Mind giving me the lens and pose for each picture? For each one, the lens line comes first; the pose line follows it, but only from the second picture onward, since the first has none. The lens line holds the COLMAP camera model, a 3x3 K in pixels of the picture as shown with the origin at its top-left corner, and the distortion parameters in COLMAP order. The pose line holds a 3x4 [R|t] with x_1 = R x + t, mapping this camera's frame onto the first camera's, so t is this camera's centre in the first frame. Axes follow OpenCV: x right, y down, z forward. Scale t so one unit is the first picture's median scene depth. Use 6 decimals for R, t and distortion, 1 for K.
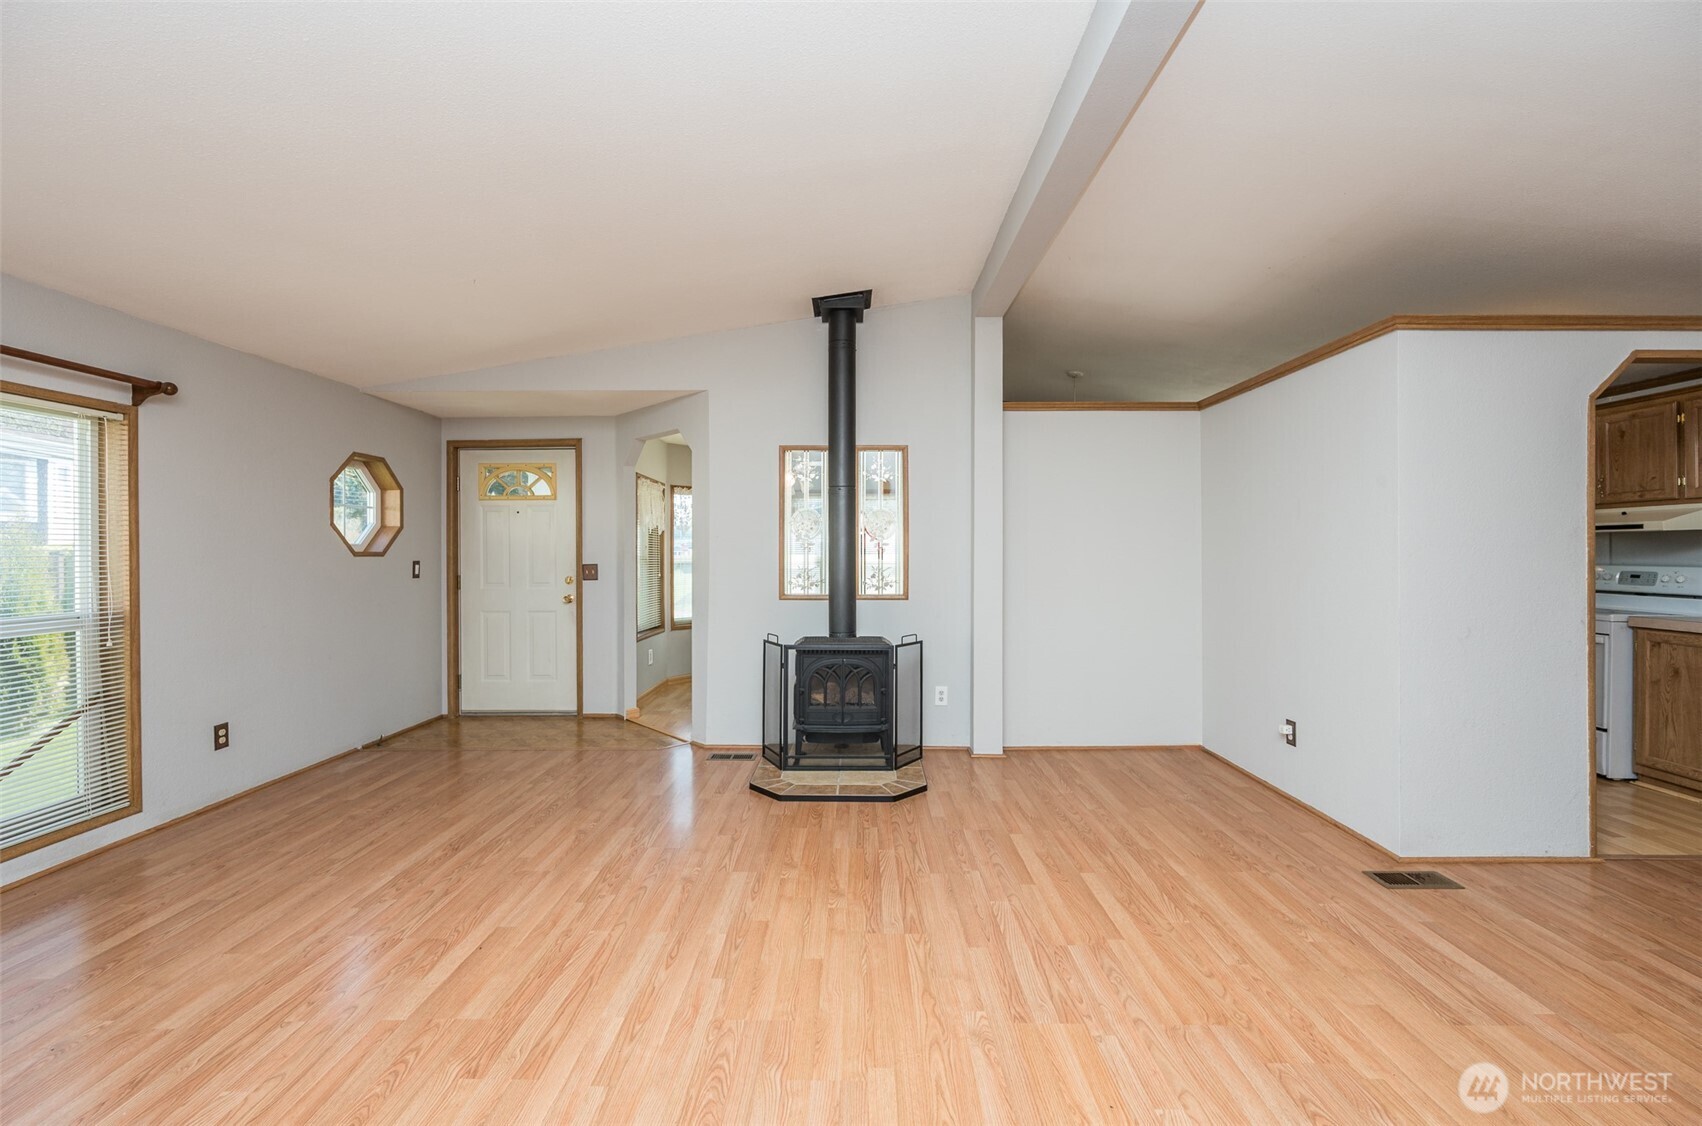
lens RADIAL K [[689.3, 0, 861.9], [0, 689.3, 555.6], [0, 0, 1]] dist [-0.004877, -0.000047]
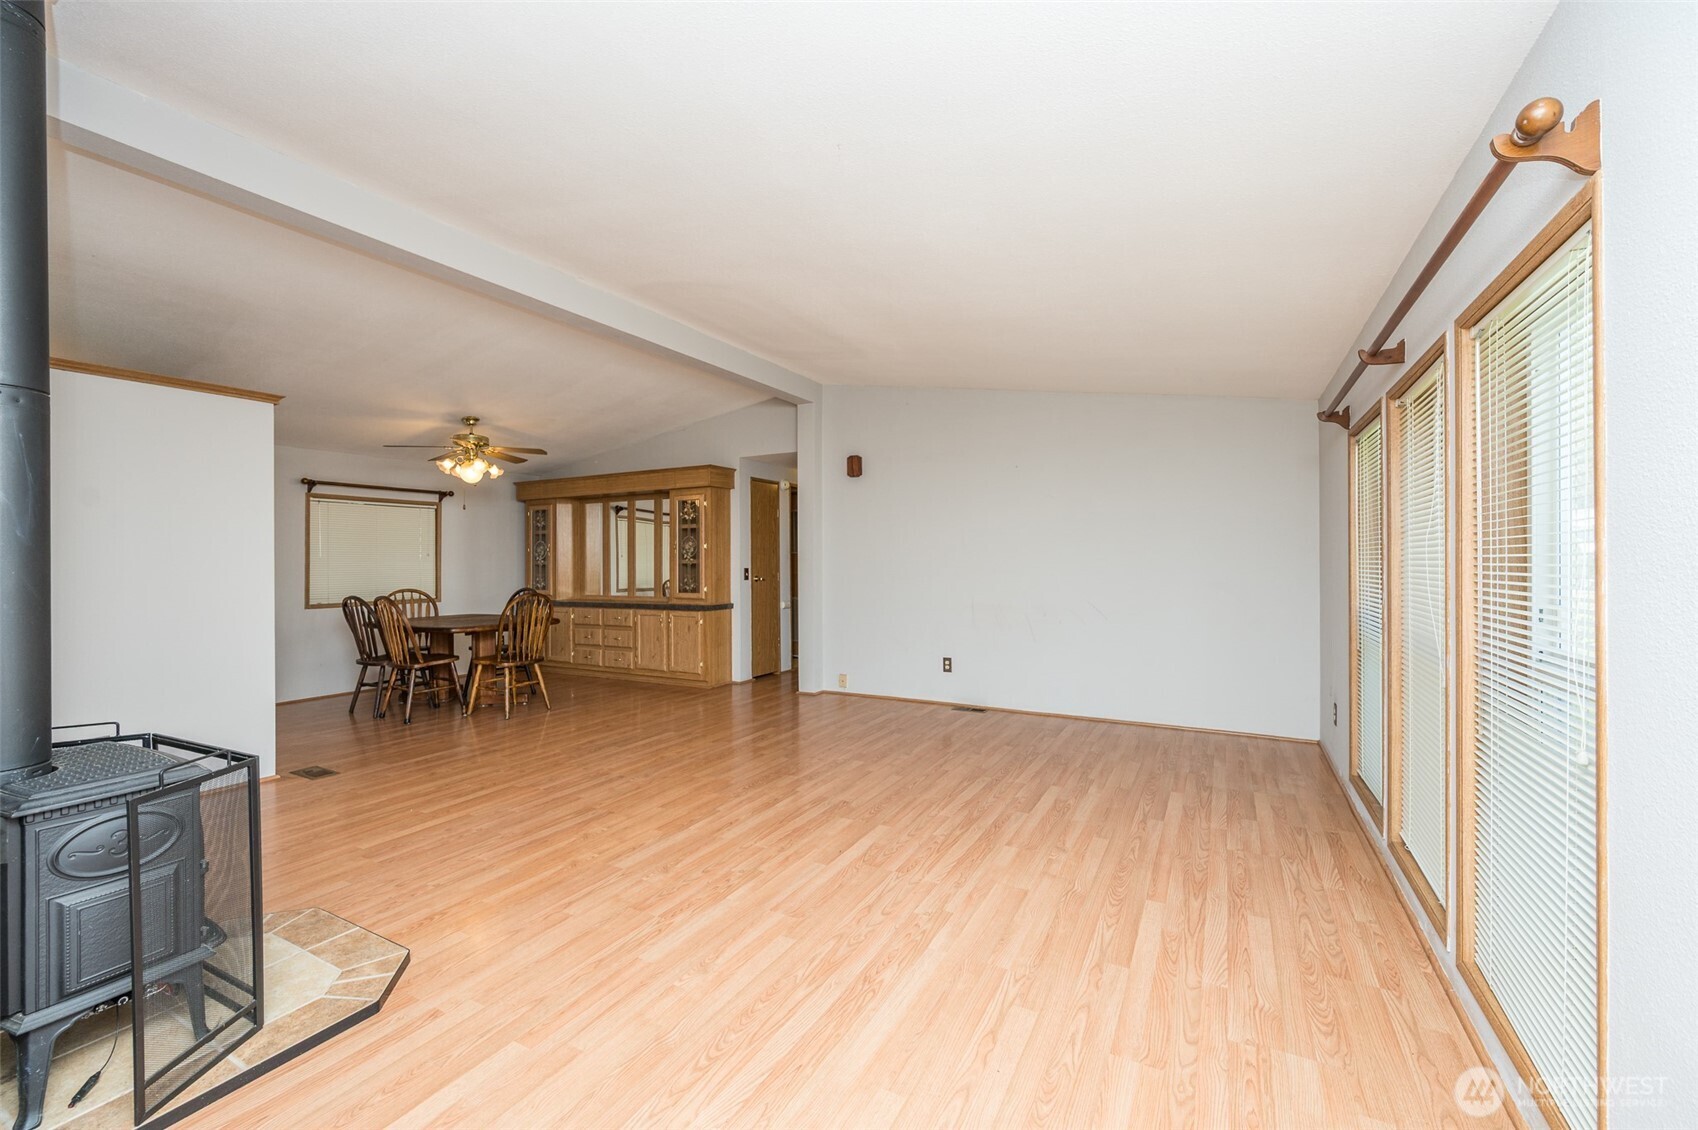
lens RADIAL K [[687.6, 0, 852.5], [0, 687.6, 561.2], [0, 0, 1]] dist [-0.004877, -0.000047]
pose [[-0.874633, 0.003616, 0.484772, -0.733853], [0.007485, 0.999954, 0.006046, -0.000992], [-0.484728, 0.008916, -0.874620, 1.289004]]
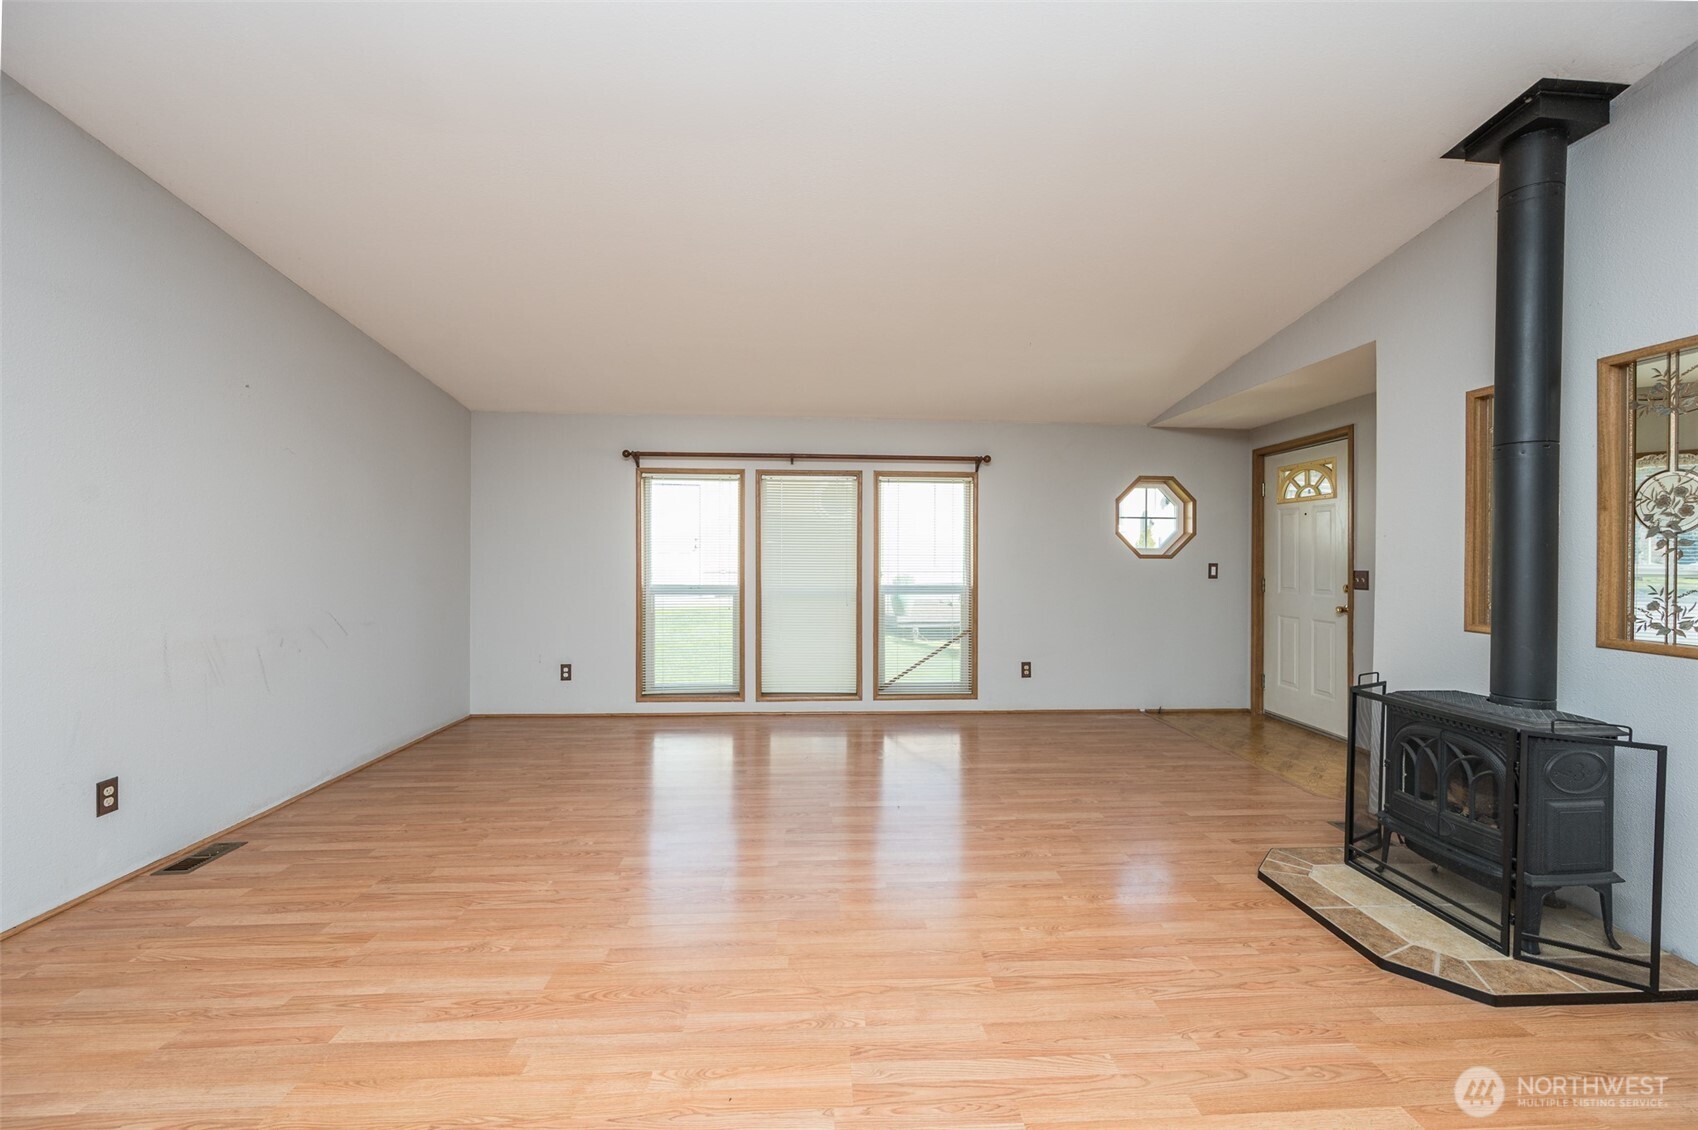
lens RADIAL K [[687.6, 0, 858.0], [0, 687.6, 561.0], [0, 0, 1]] dist [-0.004877, -0.000047]
pose [[0.065053, 0.011669, -0.997814, 0.590773], [-0.012998, 0.999857, 0.010845, -0.000854], [0.997797, 0.012264, 0.065195, 0.479156]]
